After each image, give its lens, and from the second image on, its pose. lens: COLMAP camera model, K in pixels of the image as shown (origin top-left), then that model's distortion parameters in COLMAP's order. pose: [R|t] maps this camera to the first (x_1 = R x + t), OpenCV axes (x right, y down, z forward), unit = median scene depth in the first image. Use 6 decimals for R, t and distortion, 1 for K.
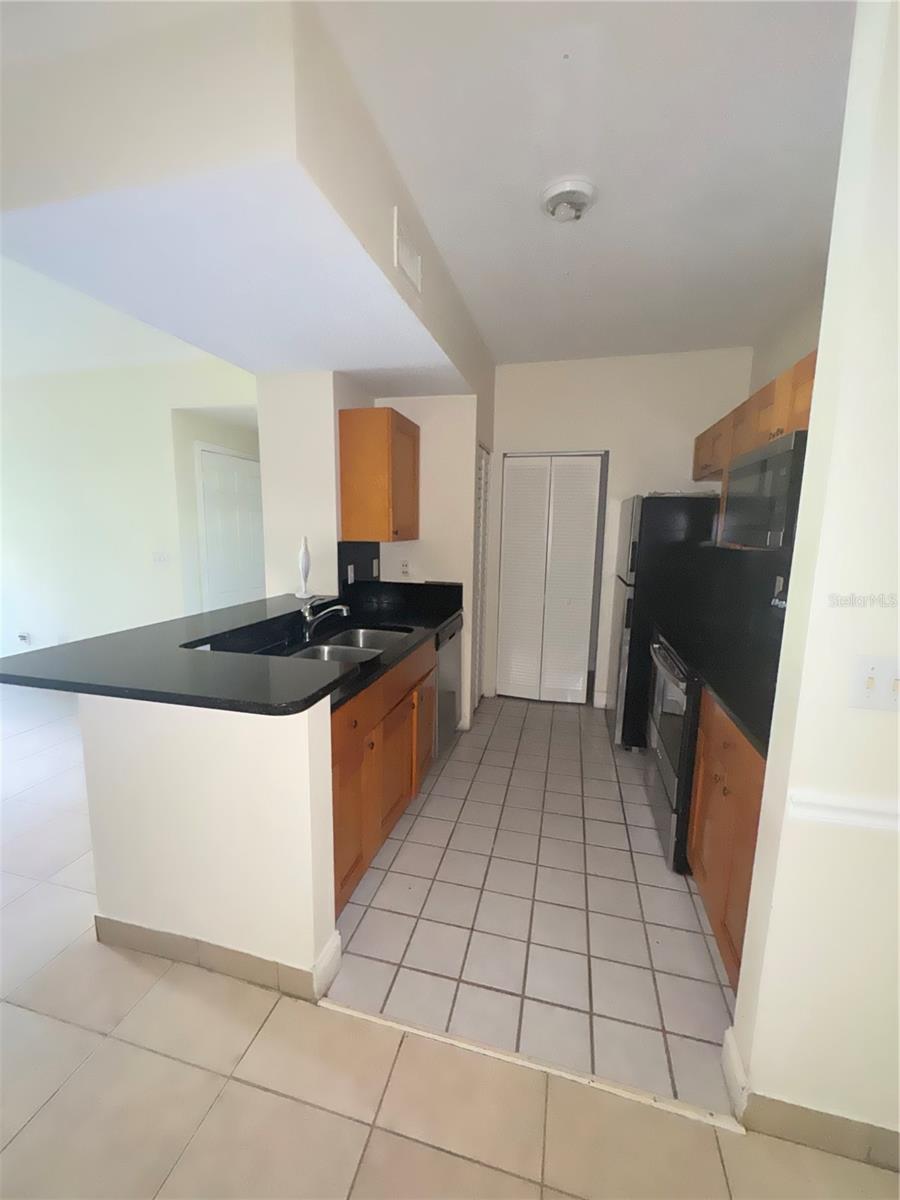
lens RADIAL K [[480.4, 0, 451.3], [0, 480.4, 600.7], [0, 0, 1]] dist [0.009322, 0.000341]
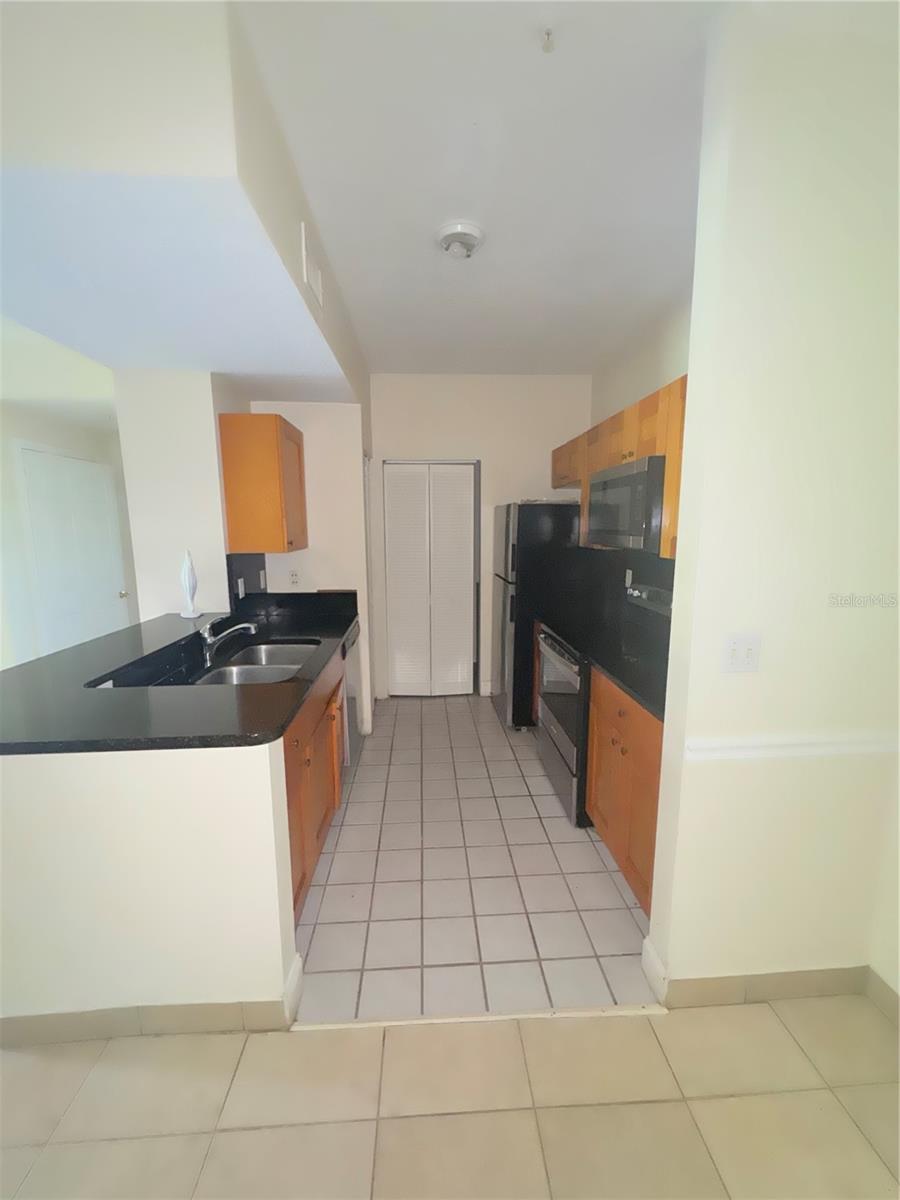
lens RADIAL K [[480.4, 0, 446.5], [0, 480.4, 600.7], [0, 0, 1]] dist [0.009322, 0.000341]
pose [[0.954862, -0.067535, 0.289272, -0.149232], [0.066175, 0.997703, 0.014490, -0.026345], [-0.289586, 0.005306, 0.957137, -0.033439]]
